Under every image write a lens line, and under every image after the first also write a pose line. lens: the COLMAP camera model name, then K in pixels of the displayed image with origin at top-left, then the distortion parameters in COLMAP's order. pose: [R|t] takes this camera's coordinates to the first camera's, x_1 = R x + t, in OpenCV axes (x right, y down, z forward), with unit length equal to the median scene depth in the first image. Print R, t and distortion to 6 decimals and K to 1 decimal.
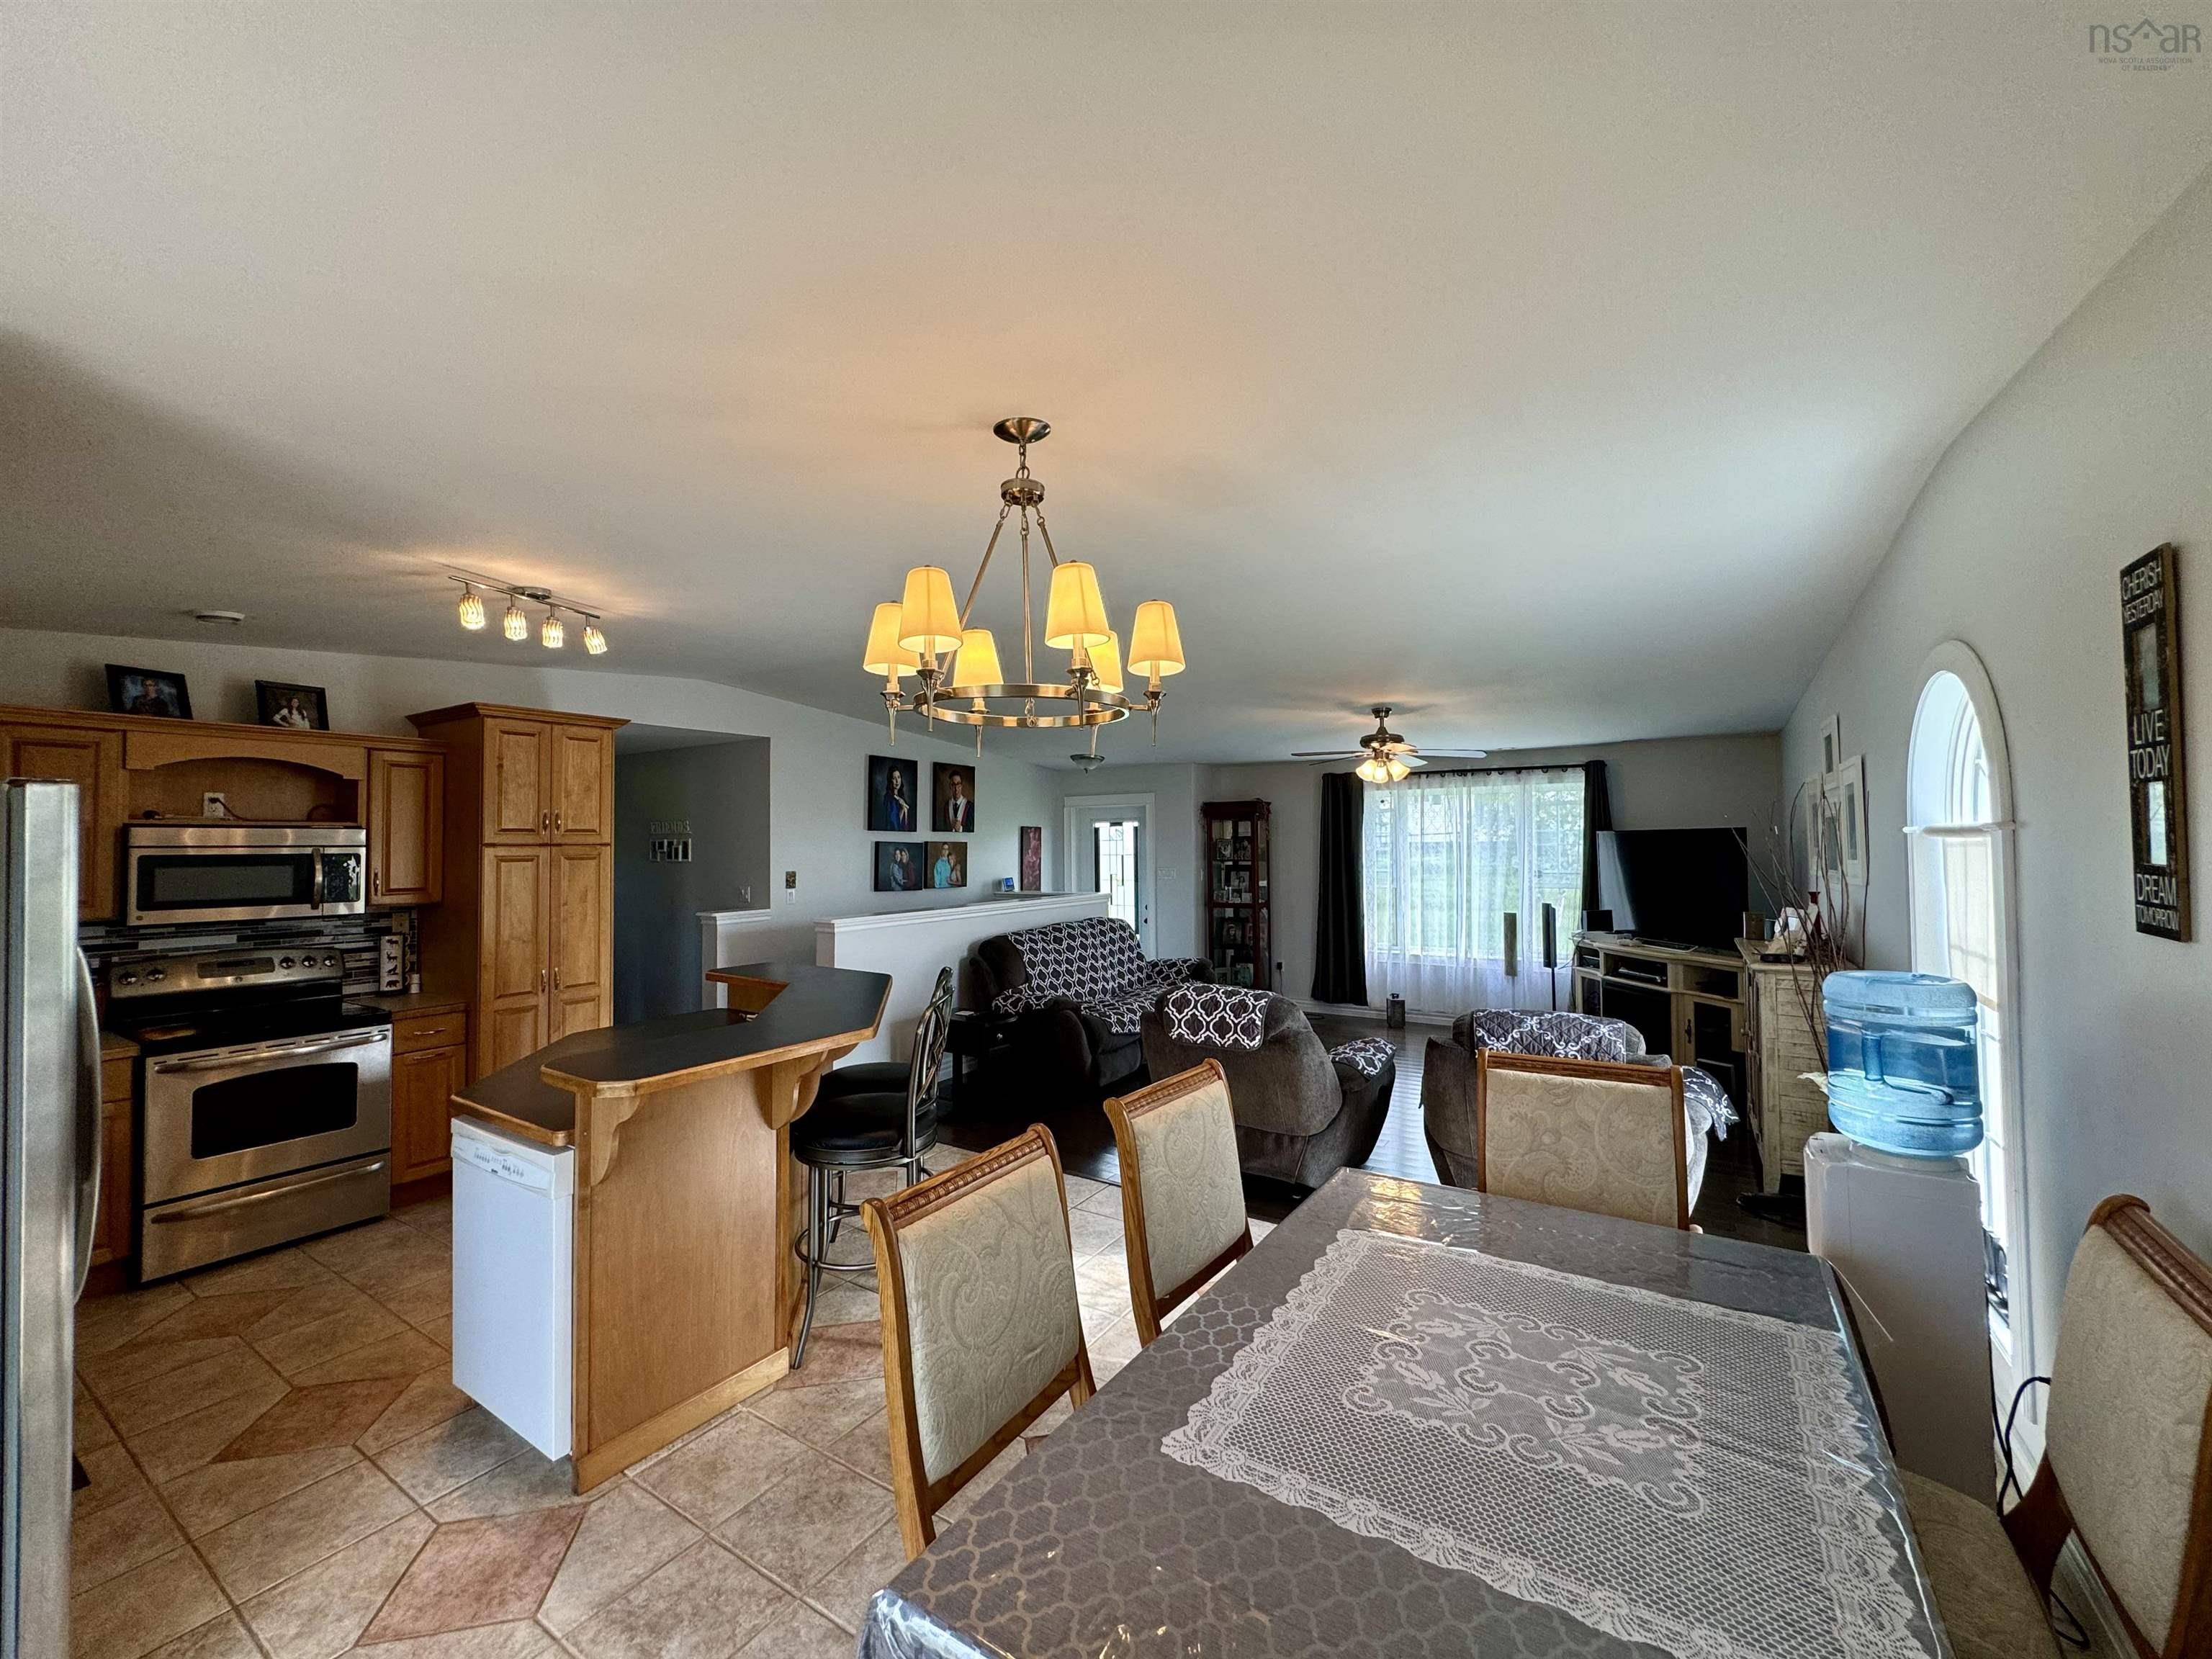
lens RADIAL K [[883.4, 0, 1112.5], [0, 883.4, 831.7], [0, 0, 1]] dist [-0.001826, 0.000078]
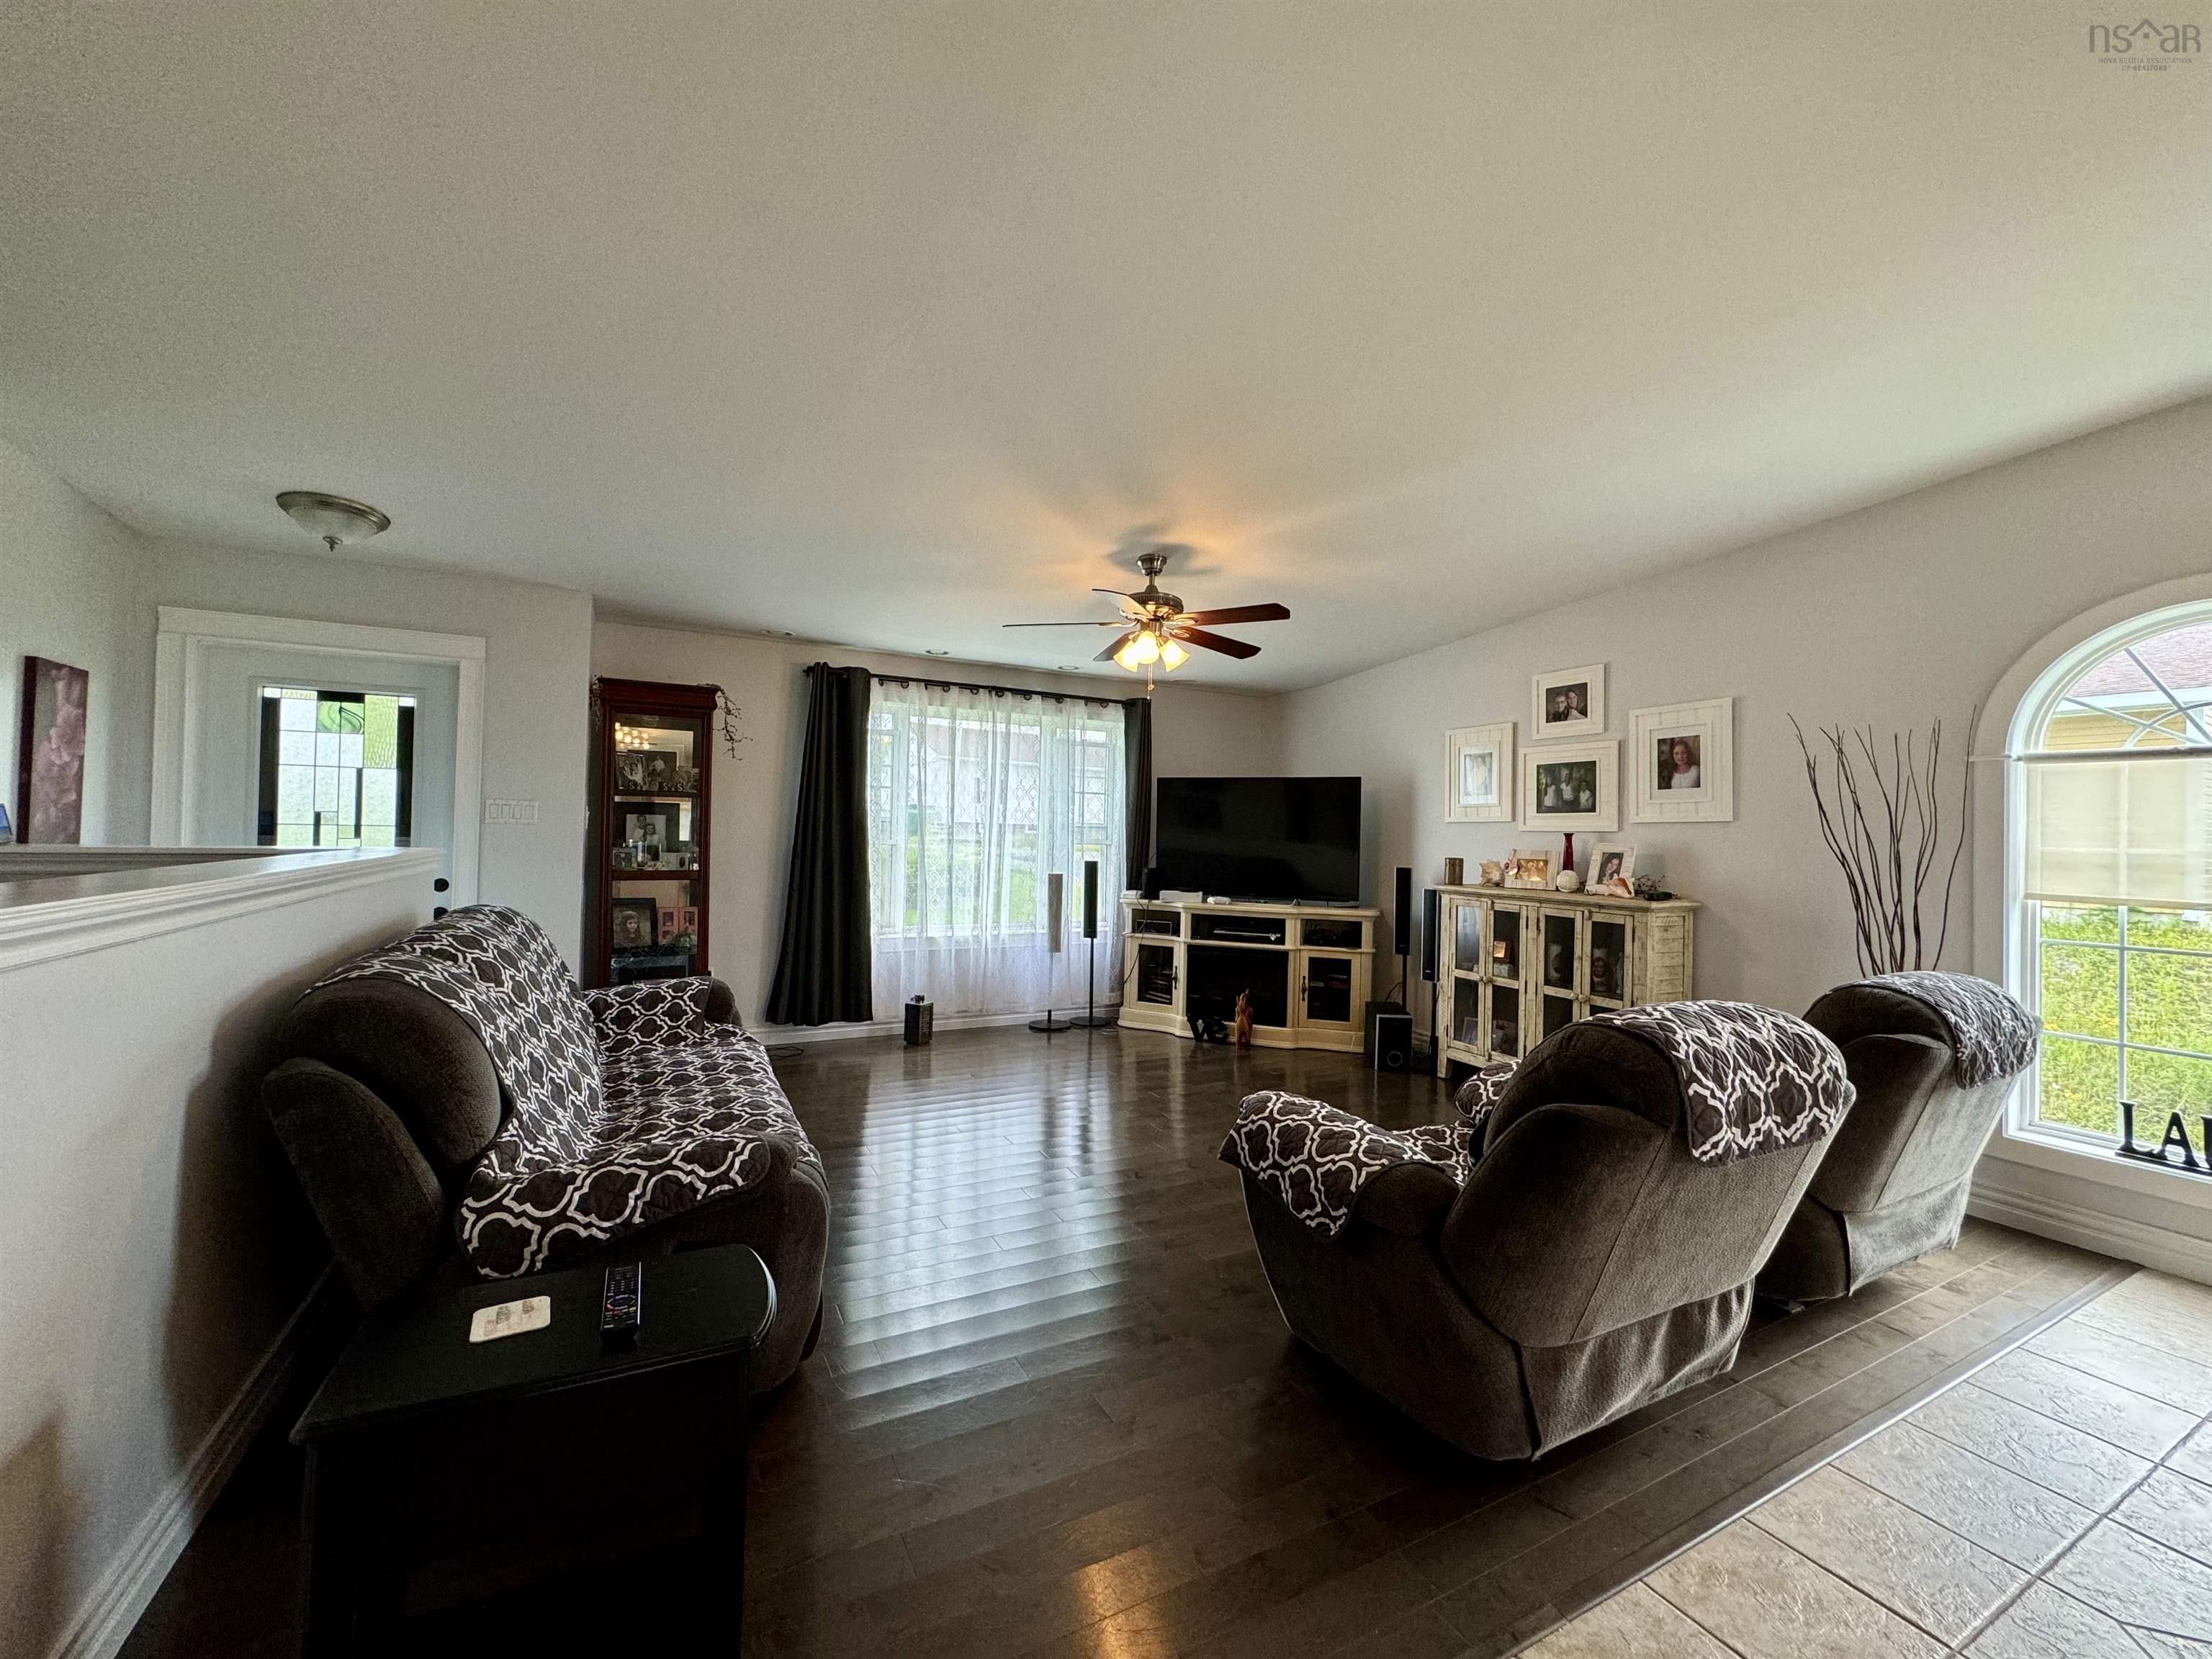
lens RADIAL K [[883.4, 0, 1104.6], [0, 883.4, 823.7], [0, 0, 1]] dist [-0.001826, 0.000078]
pose [[0.501256, 0.029767, 0.864787, -0.229443], [-0.040337, 0.999125, -0.011011, 0.055823], [-0.864358, -0.029364, 0.502019, 0.586315]]
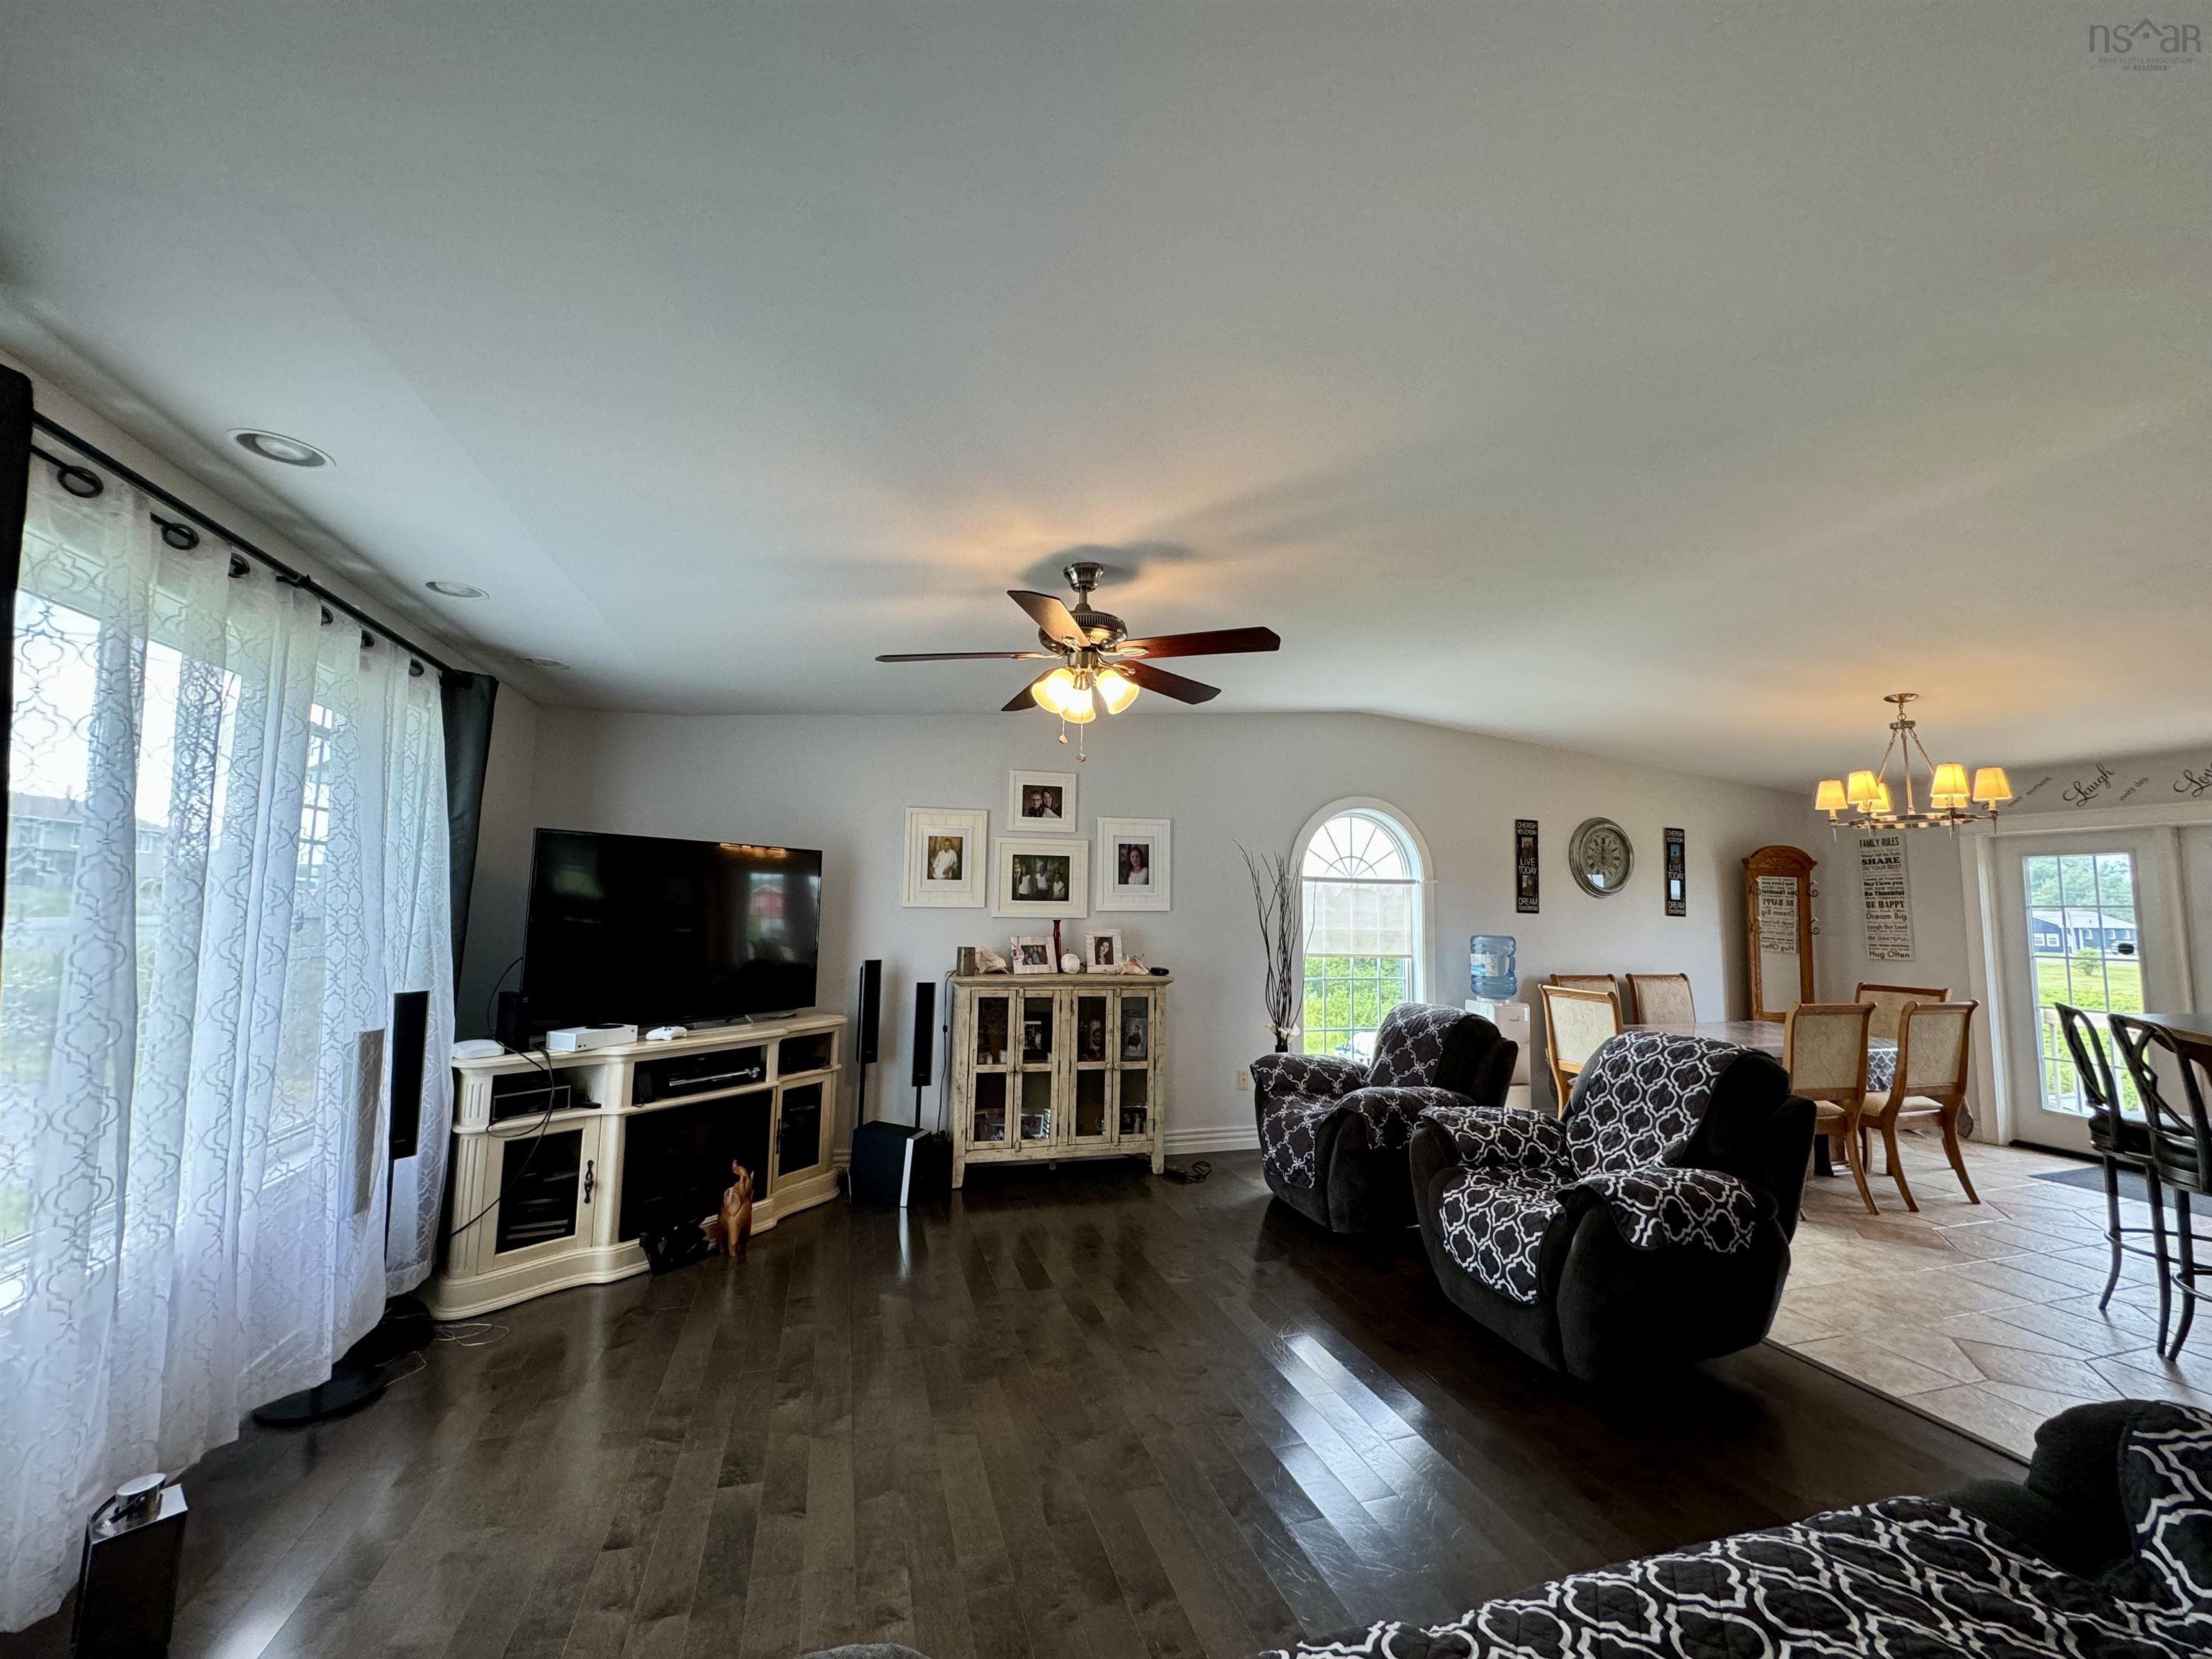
lens RADIAL K [[883.4, 0, 1104.2], [0, 883.4, 826.8], [0, 0, 1]] dist [-0.001826, 0.000078]
pose [[-0.753279, 0.058058, 0.655134, -0.008294], [-0.019873, 0.993632, -0.110905, 0.045687], [-0.657401, -0.096562, -0.747328, 1.128361]]
